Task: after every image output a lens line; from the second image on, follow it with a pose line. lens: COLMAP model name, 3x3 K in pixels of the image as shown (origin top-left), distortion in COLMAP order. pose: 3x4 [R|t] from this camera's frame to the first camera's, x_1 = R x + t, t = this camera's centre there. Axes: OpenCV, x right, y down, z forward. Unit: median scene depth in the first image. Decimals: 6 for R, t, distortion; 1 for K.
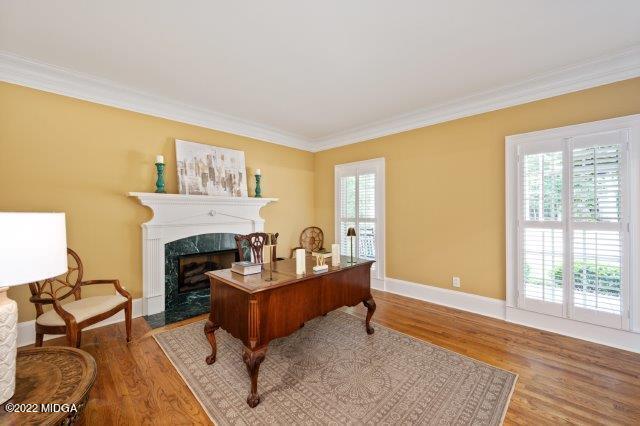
lens RADIAL K [[253.6, 0, 322.5], [0, 253.6, 212.1], [0, 0, 1]] dist [-0.002671, -0.000374]
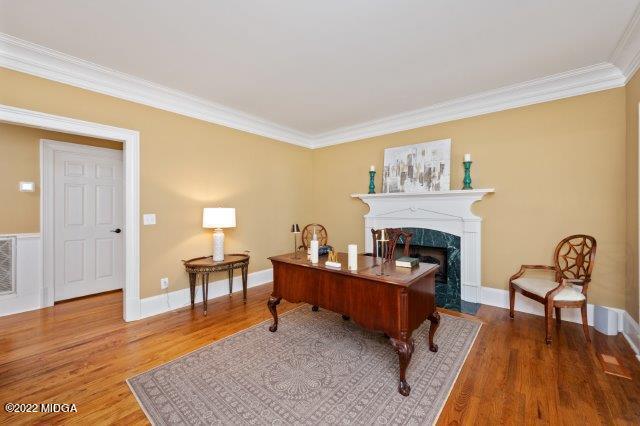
lens RADIAL K [[253.6, 0, 317.7], [0, 253.6, 209.5], [0, 0, 1]] dist [-0.002671, -0.000374]
pose [[0.072044, 0.010224, -0.997349, 0.620270], [0.003356, 0.999939, 0.010493, -0.003695], [0.997396, -0.004103, 0.072005, 0.552290]]
